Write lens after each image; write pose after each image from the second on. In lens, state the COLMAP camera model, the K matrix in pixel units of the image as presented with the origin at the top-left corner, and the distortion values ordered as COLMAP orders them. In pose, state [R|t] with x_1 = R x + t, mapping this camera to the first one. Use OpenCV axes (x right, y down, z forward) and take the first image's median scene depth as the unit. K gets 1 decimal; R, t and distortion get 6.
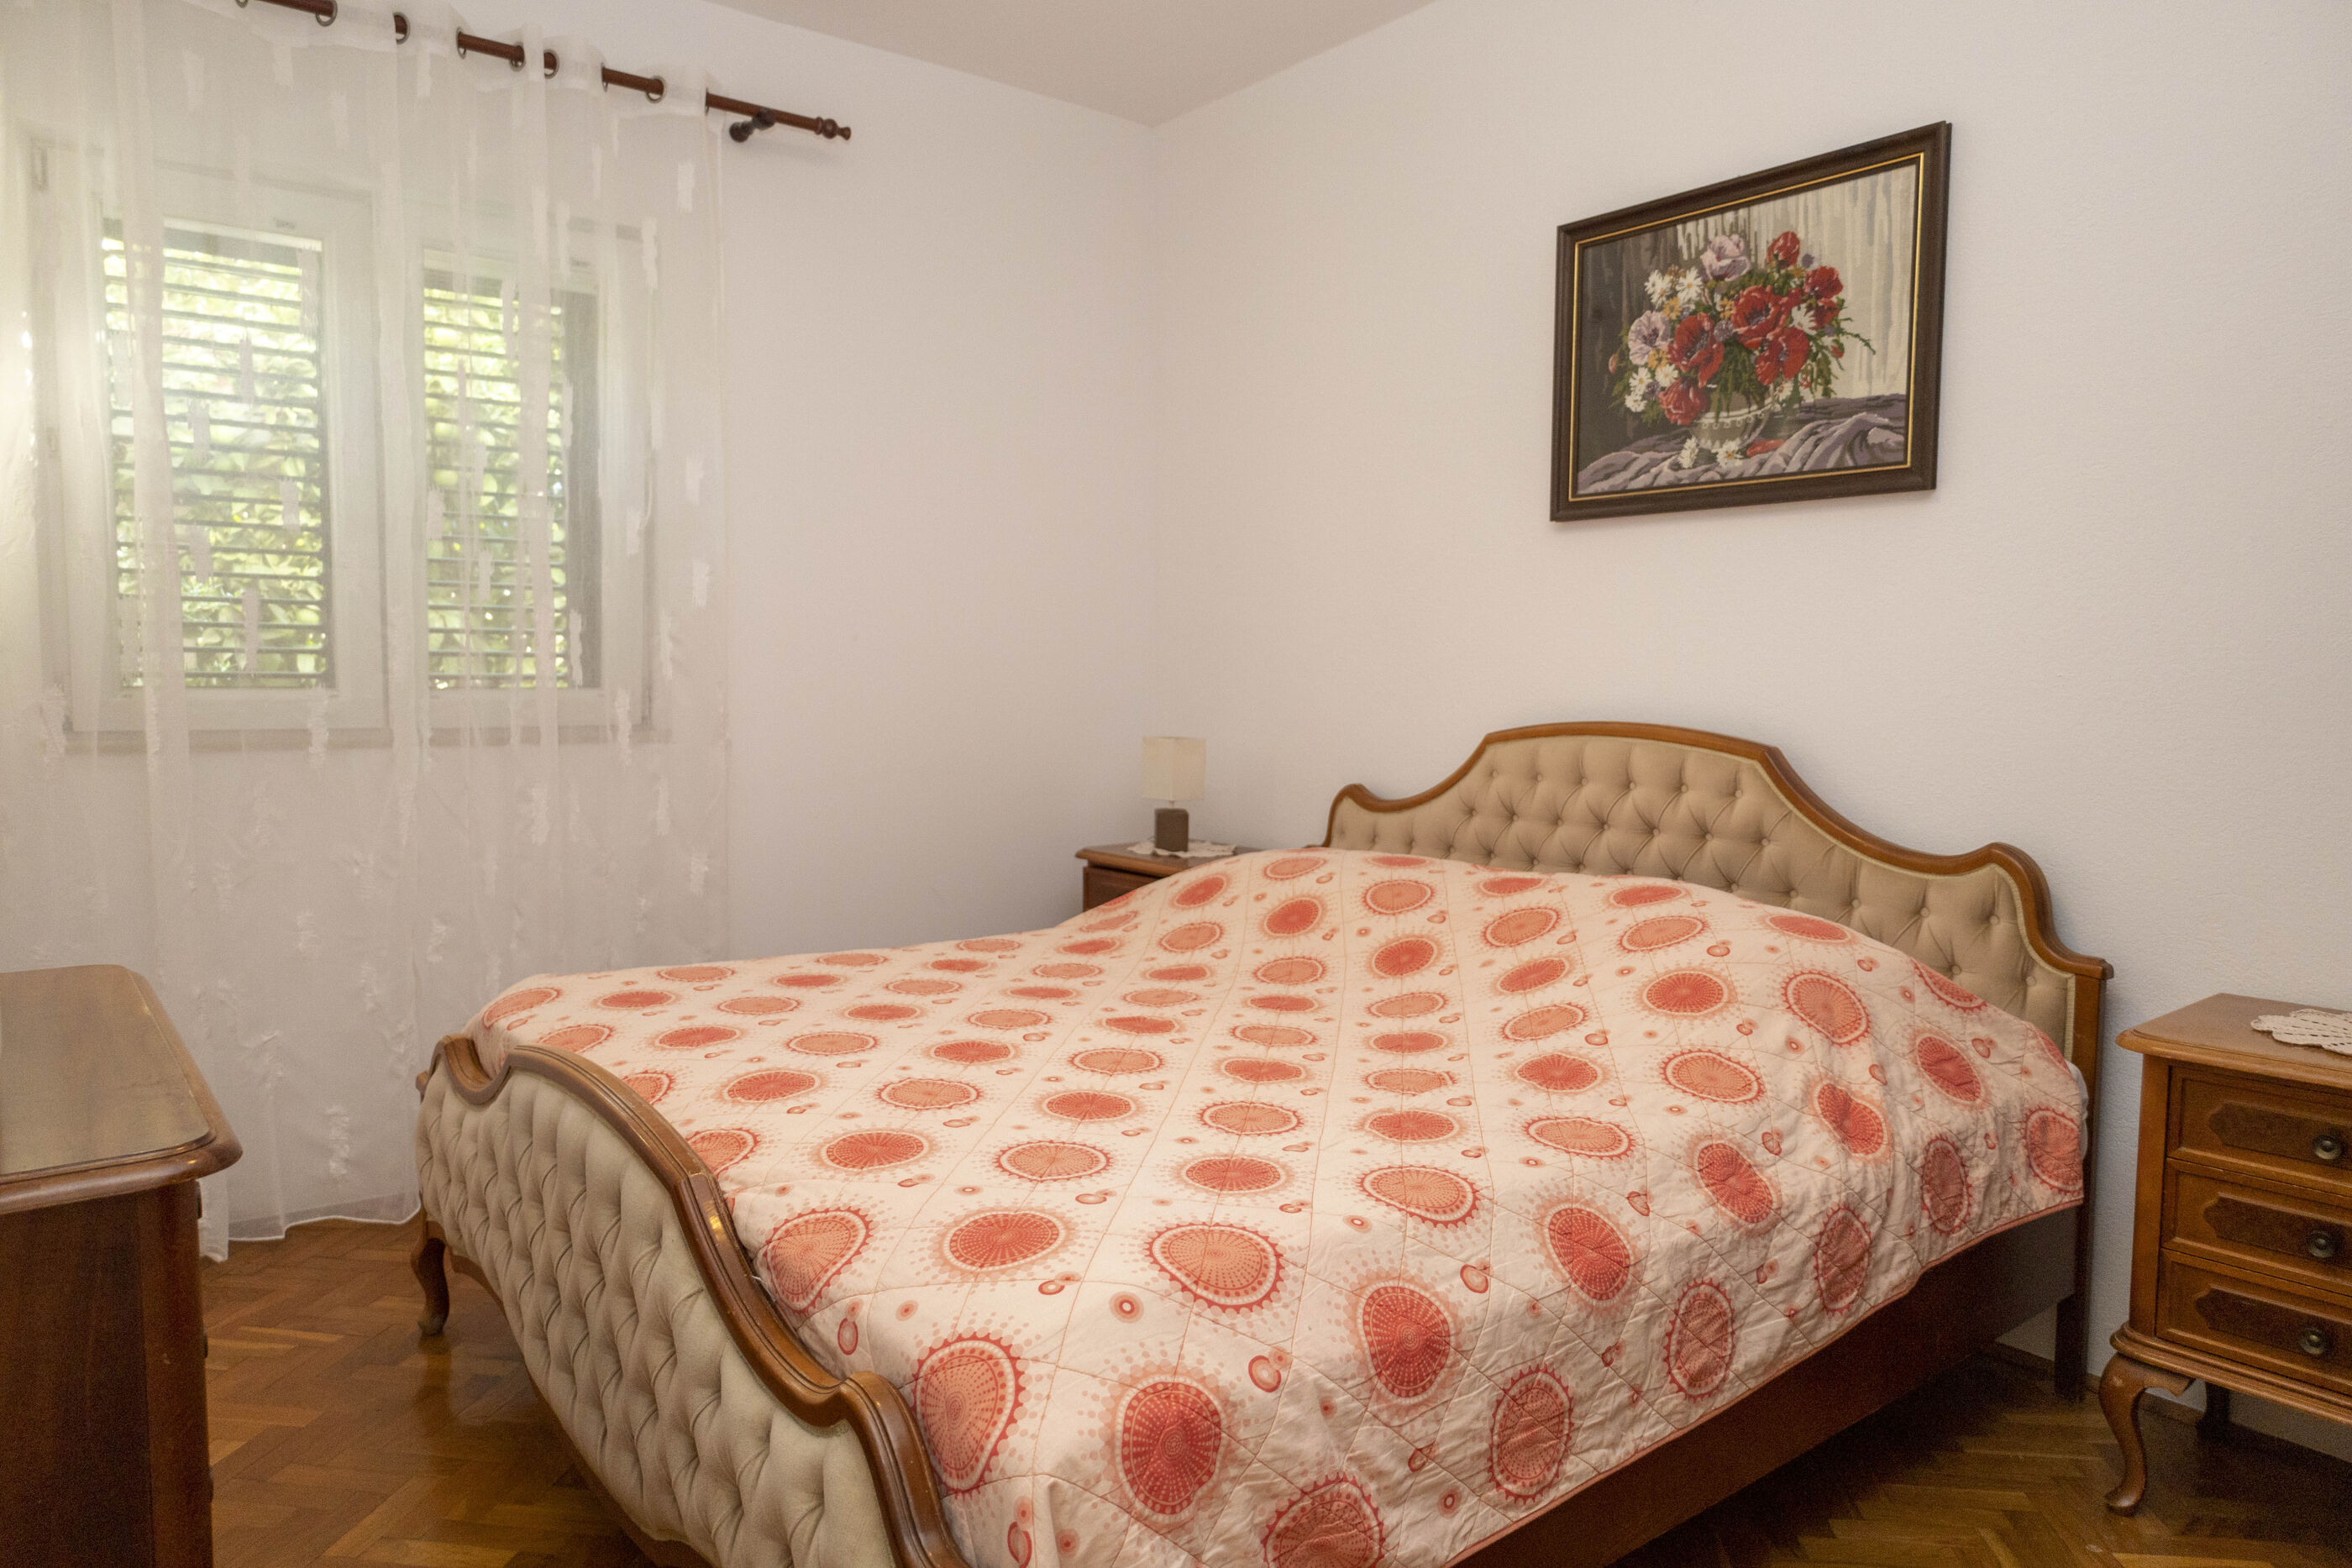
lens RADIAL K [[1541.3, 0, 1171.0], [0, 1541.3, 774.3], [0, 0, 1]] dist [-0.031662, 0.000349]
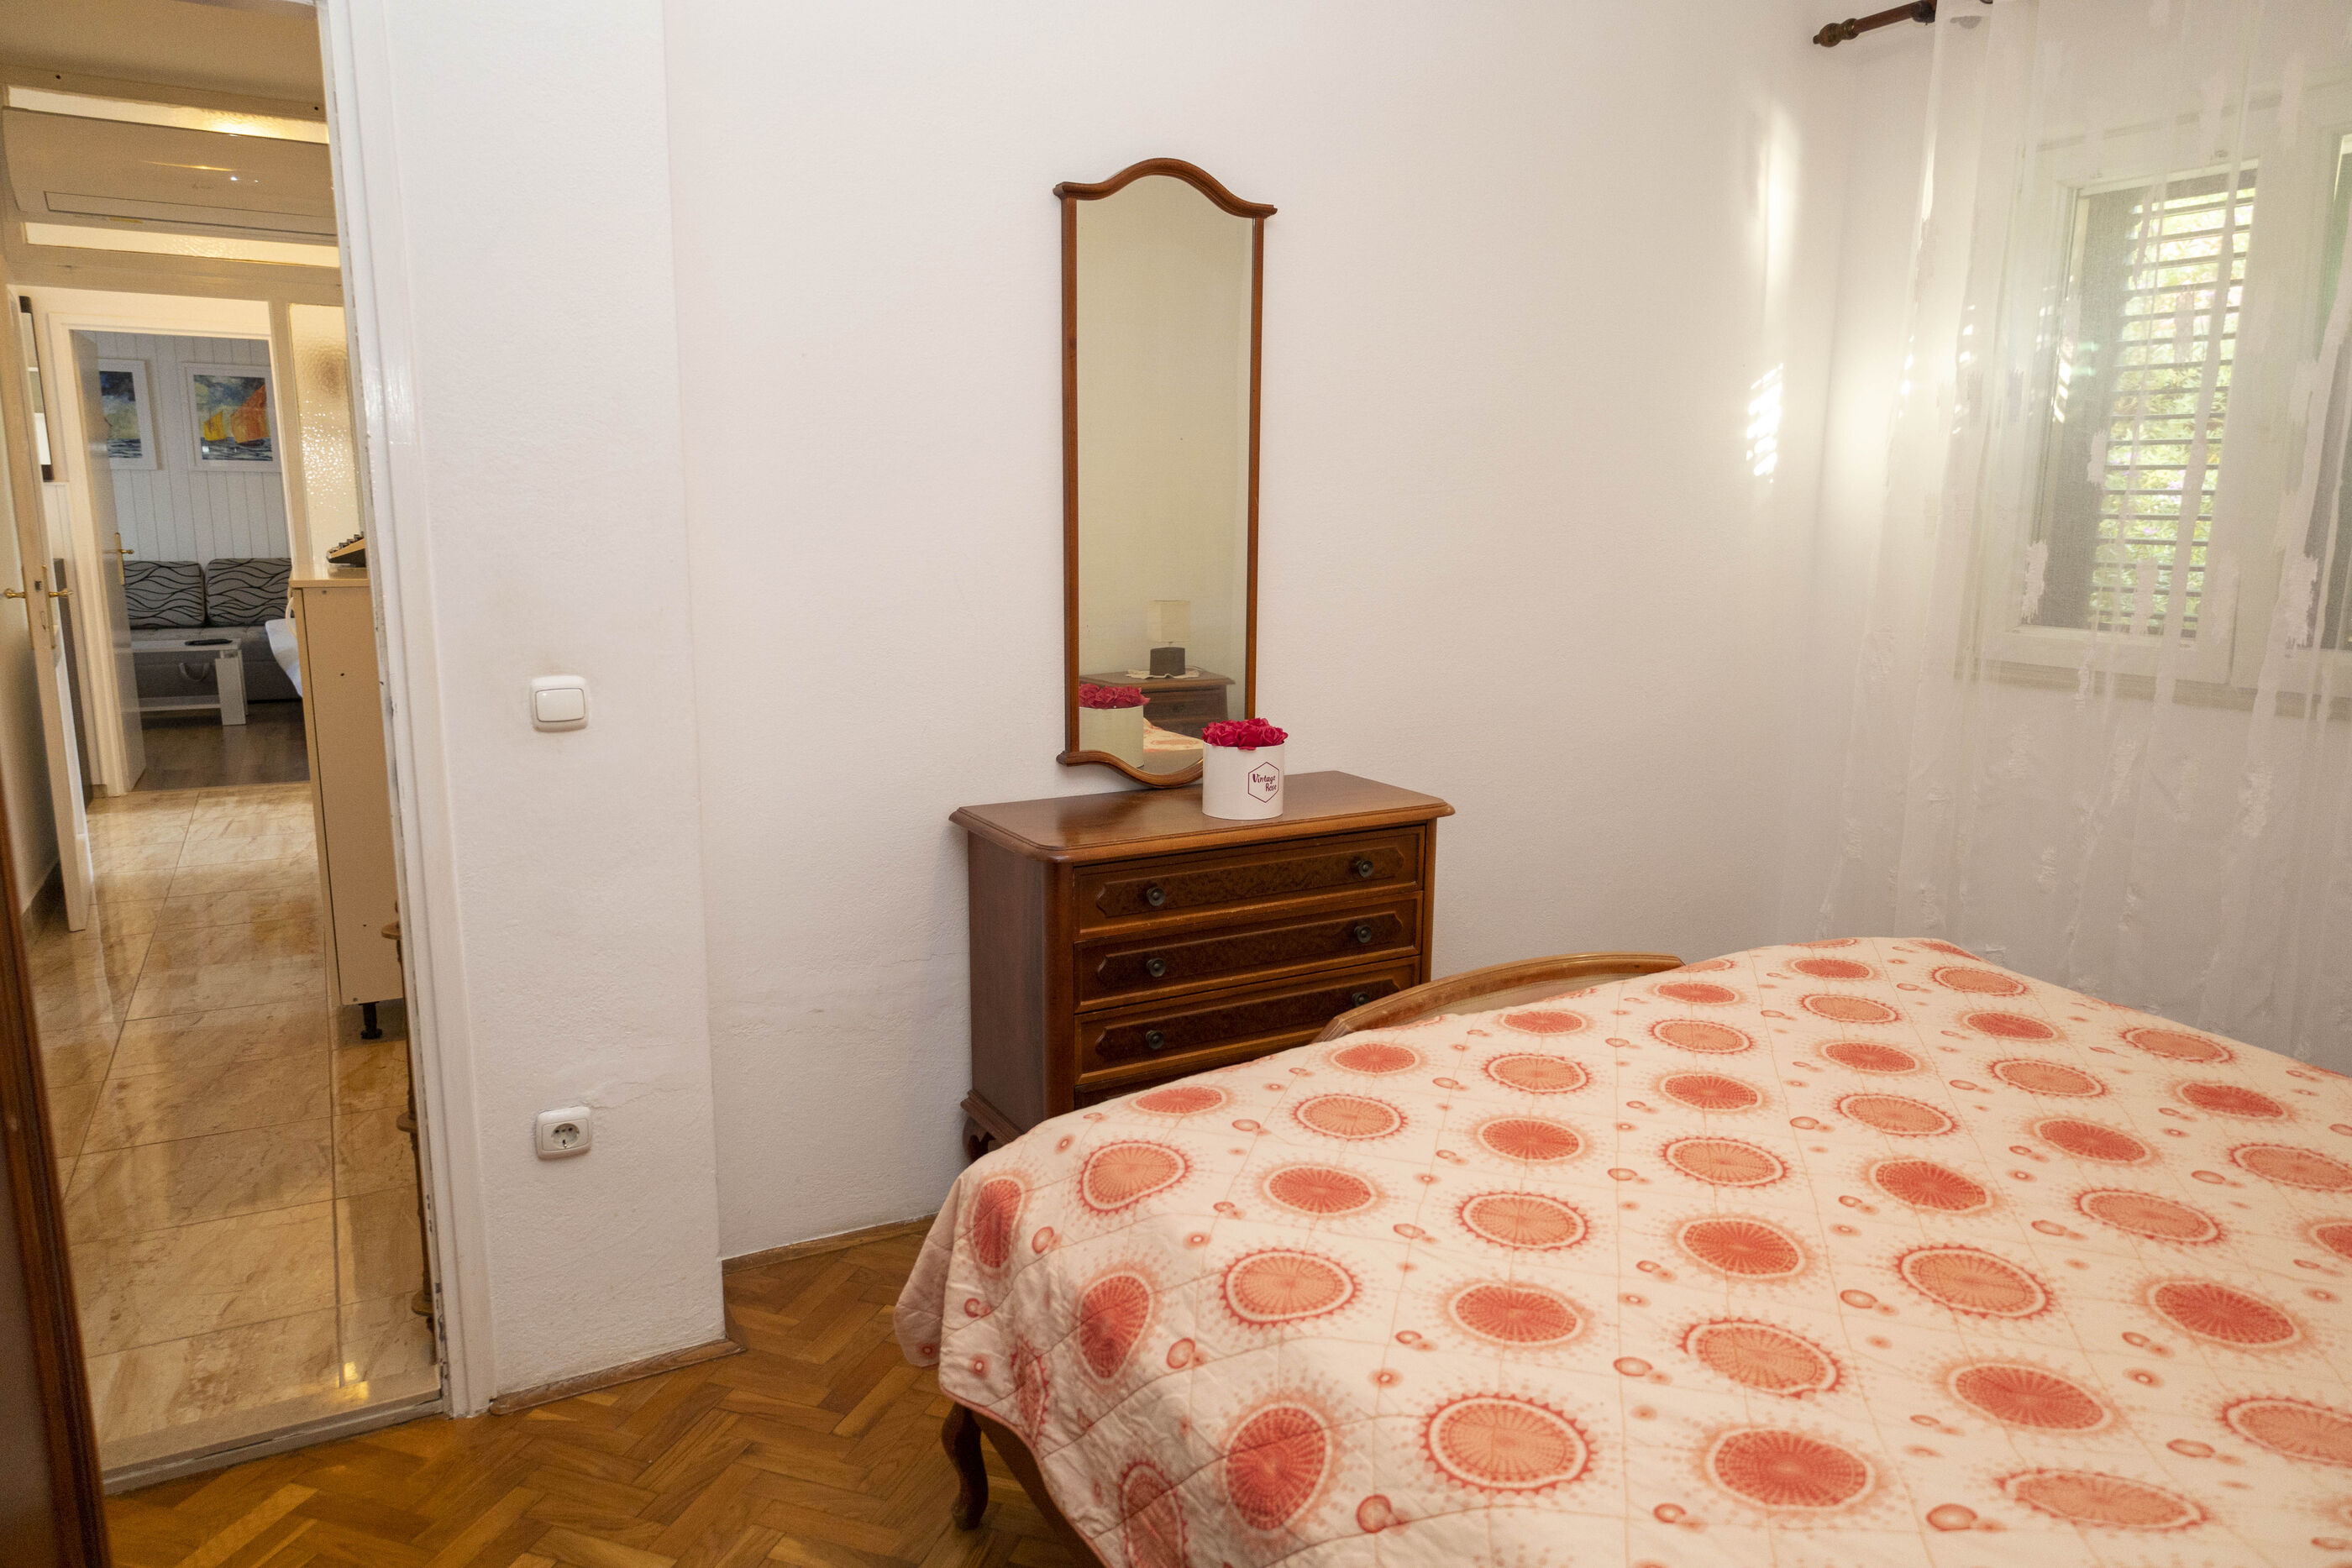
lens RADIAL K [[1541.3, 0, 1173.6], [0, 1541.3, 790.6], [0, 0, 1]] dist [-0.031662, 0.000349]
pose [[-0.150299, 0.177975, -0.972489, 0.986495], [-0.084729, 0.977725, 0.192028, -0.181988], [0.985003, 0.111259, -0.131871, 1.003229]]
